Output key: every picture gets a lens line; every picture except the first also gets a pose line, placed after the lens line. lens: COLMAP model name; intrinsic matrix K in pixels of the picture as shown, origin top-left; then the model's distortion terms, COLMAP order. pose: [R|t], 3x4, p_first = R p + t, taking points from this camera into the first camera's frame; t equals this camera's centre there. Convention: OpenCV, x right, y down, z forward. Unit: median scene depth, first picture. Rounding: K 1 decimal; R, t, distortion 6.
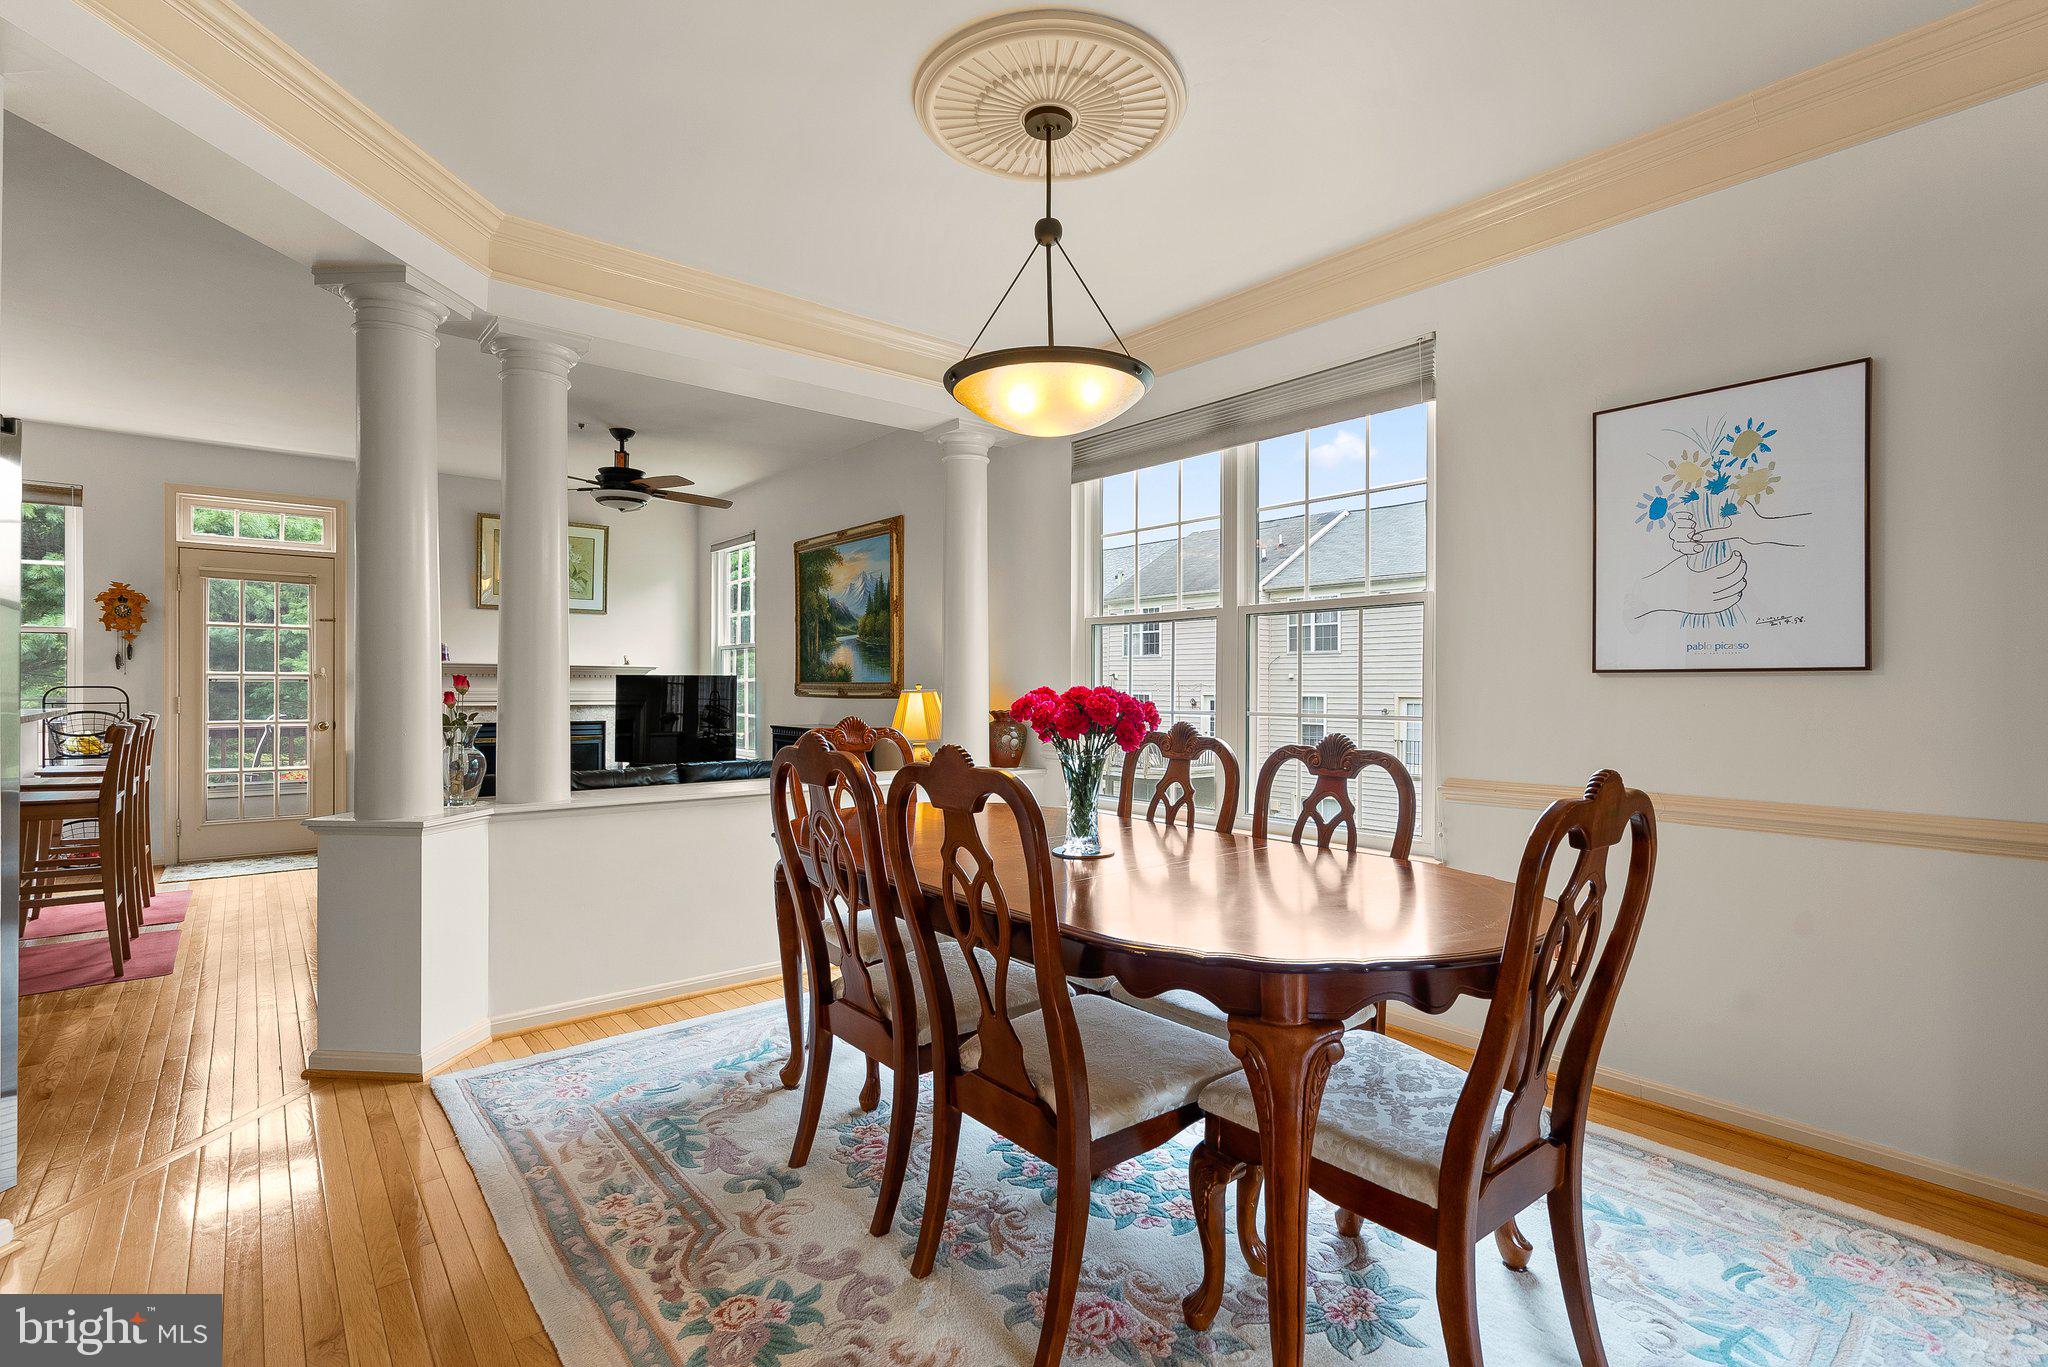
lens RADIAL K [[947.9, 0, 1031.8], [0, 947.9, 682.0], [0, 0, 1]] dist [-0.005975, -0.000559]
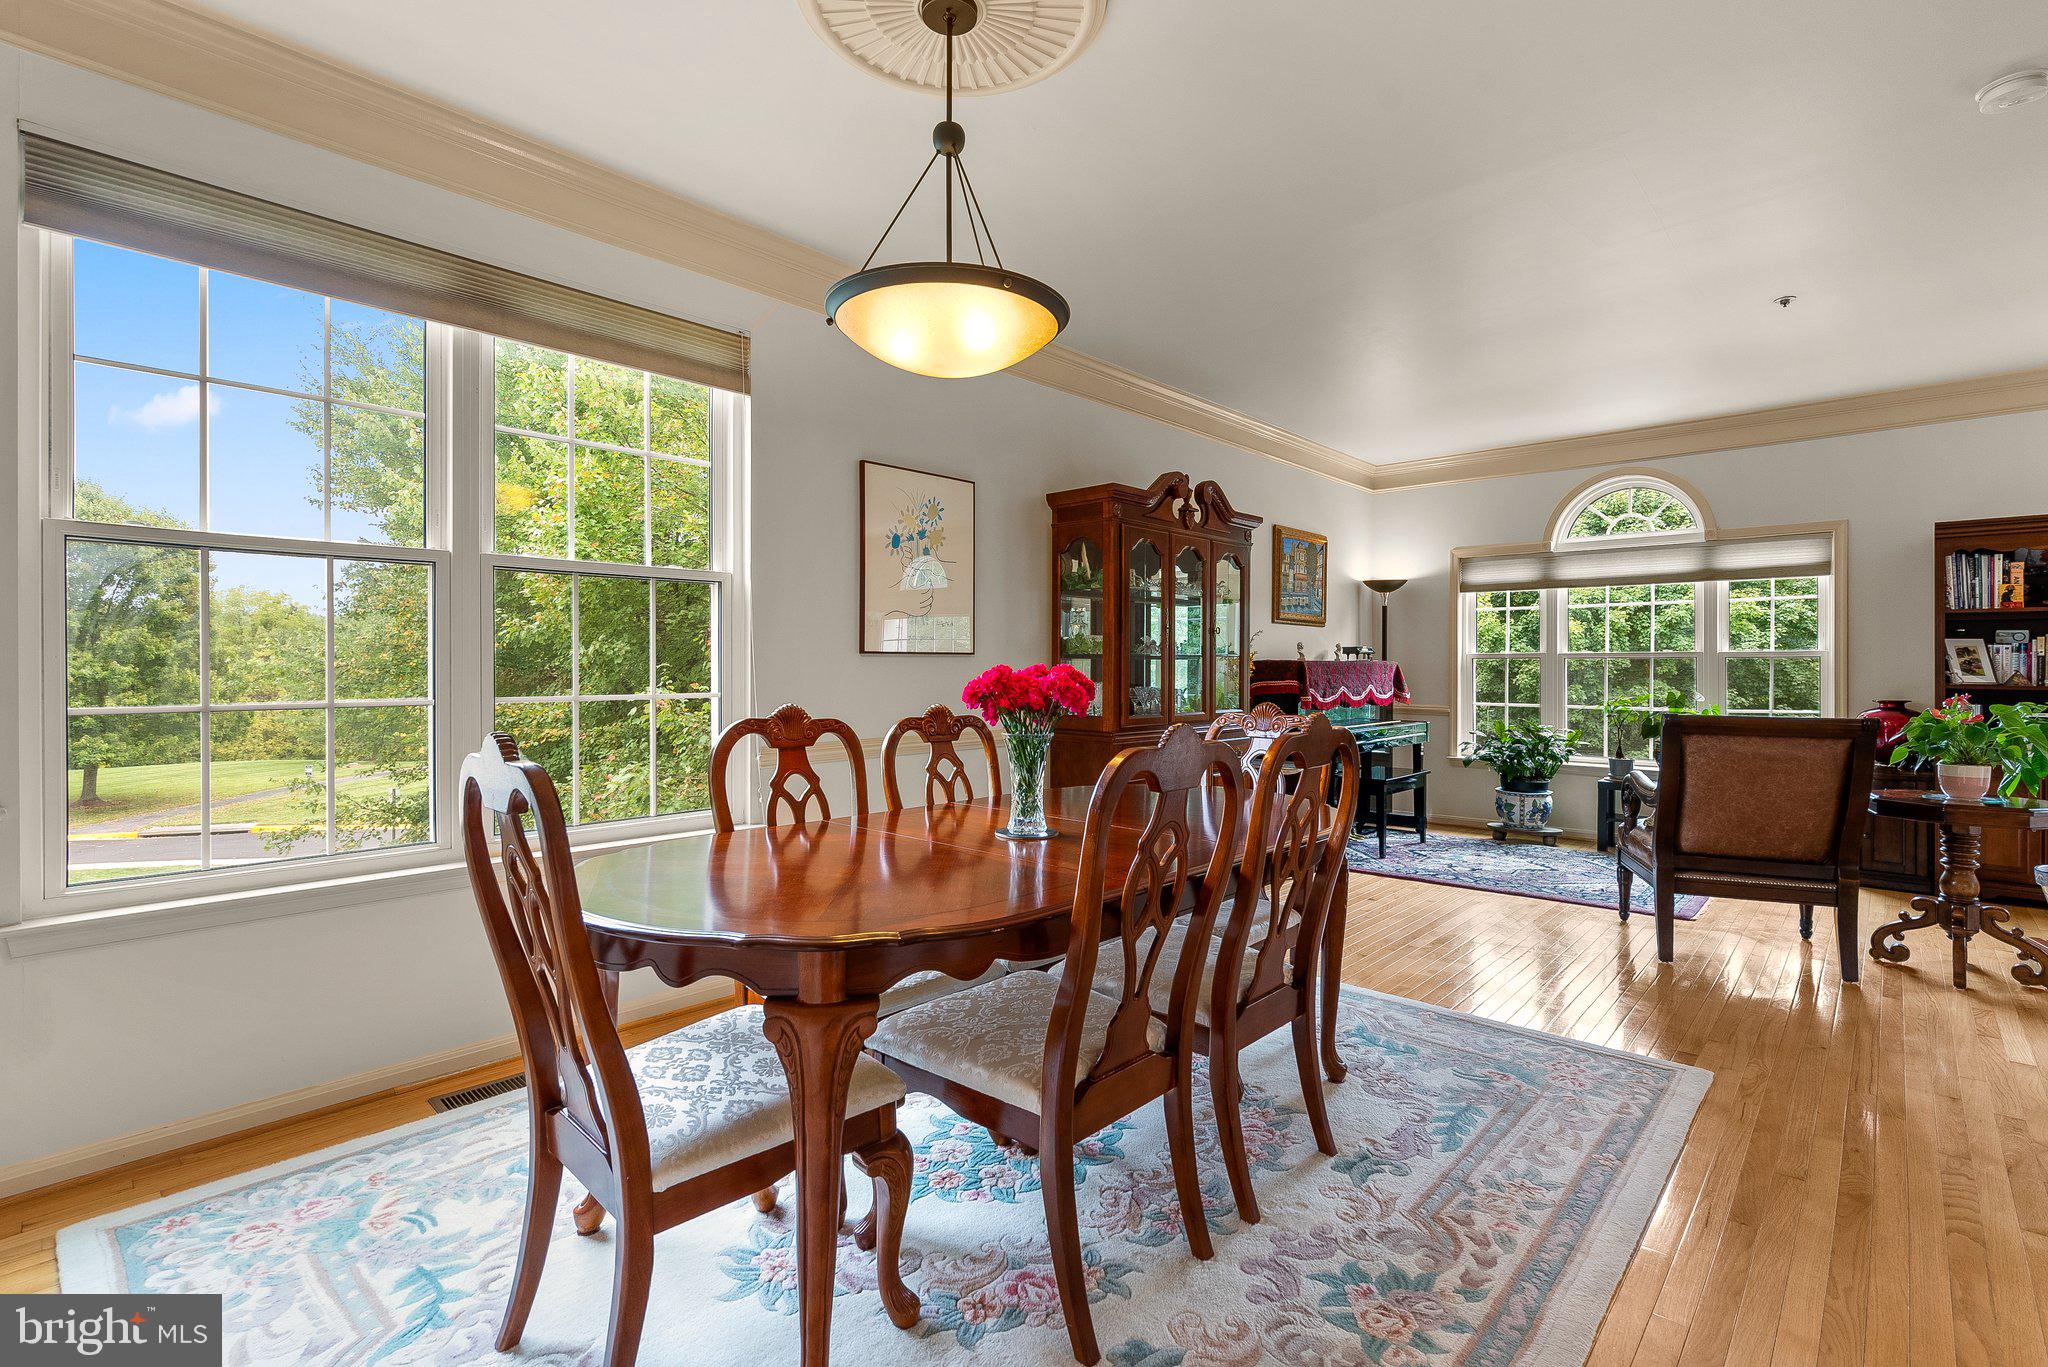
lens RADIAL K [[946.9, 0, 1032.8], [0, 946.9, 662.9], [0, 0, 1]] dist [0.000519, 0.000811]
pose [[-0.134551, -0.002185, 0.990904, -0.368574], [-0.005493, 0.999984, 0.001459, -0.000085], [-0.990891, -0.005246, -0.134561, 0.450809]]
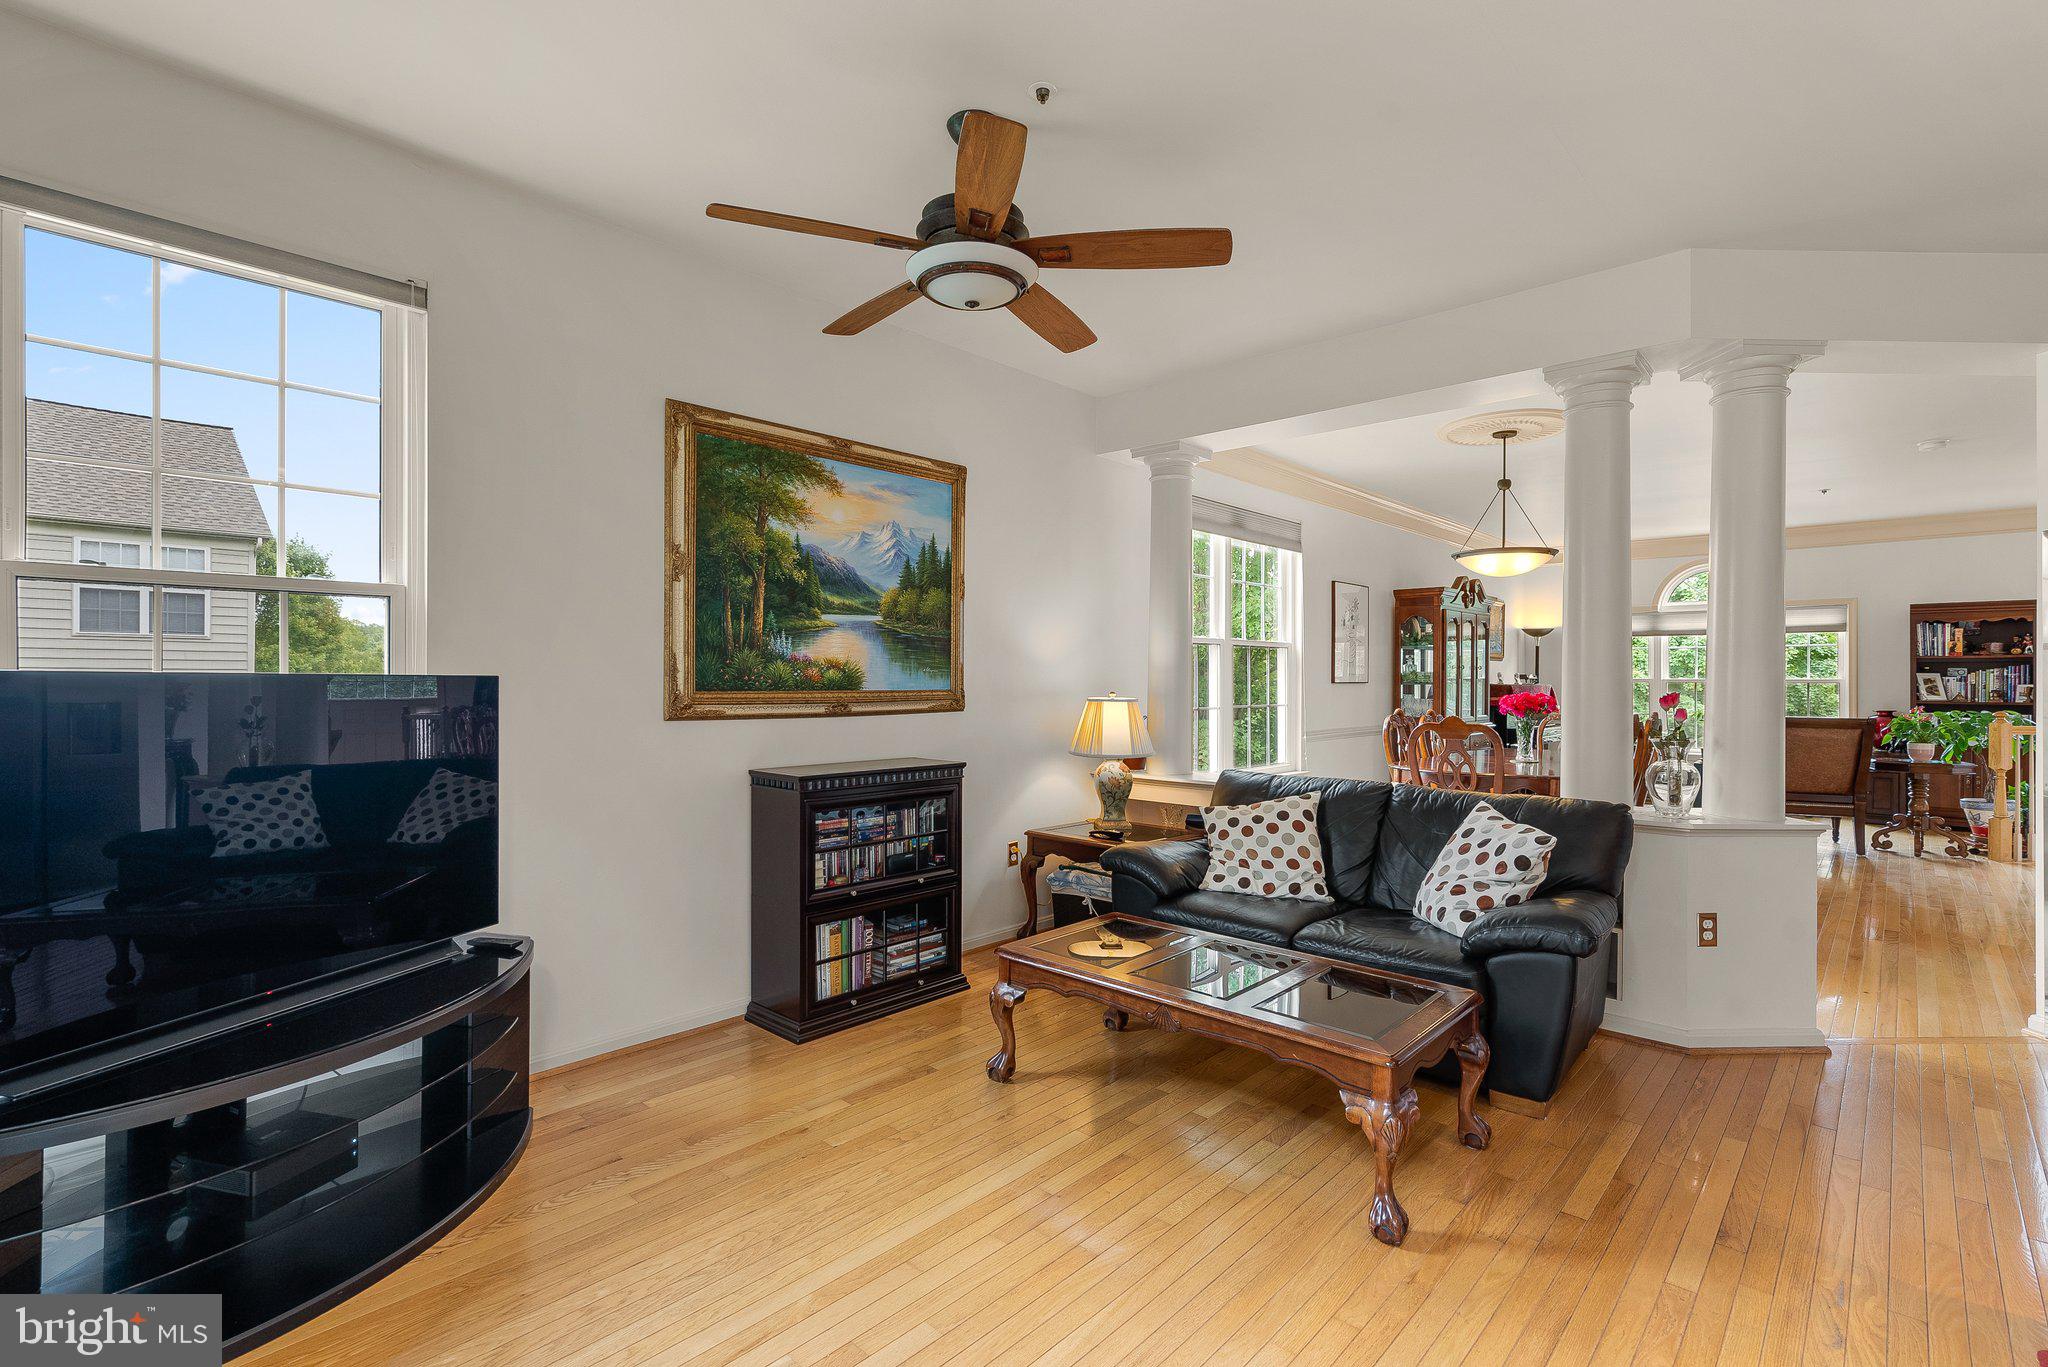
lens RADIAL K [[940.4, 0, 1022.6], [0, 940.4, 671.7], [0, 0, 1]] dist [-0.001110, 0.000585]
pose [[-0.124128, 0.002189, 0.992264, -0.867972], [-0.008530, 0.999958, -0.003273, -0.011703], [-0.992230, -0.008870, -0.124104, 1.030023]]
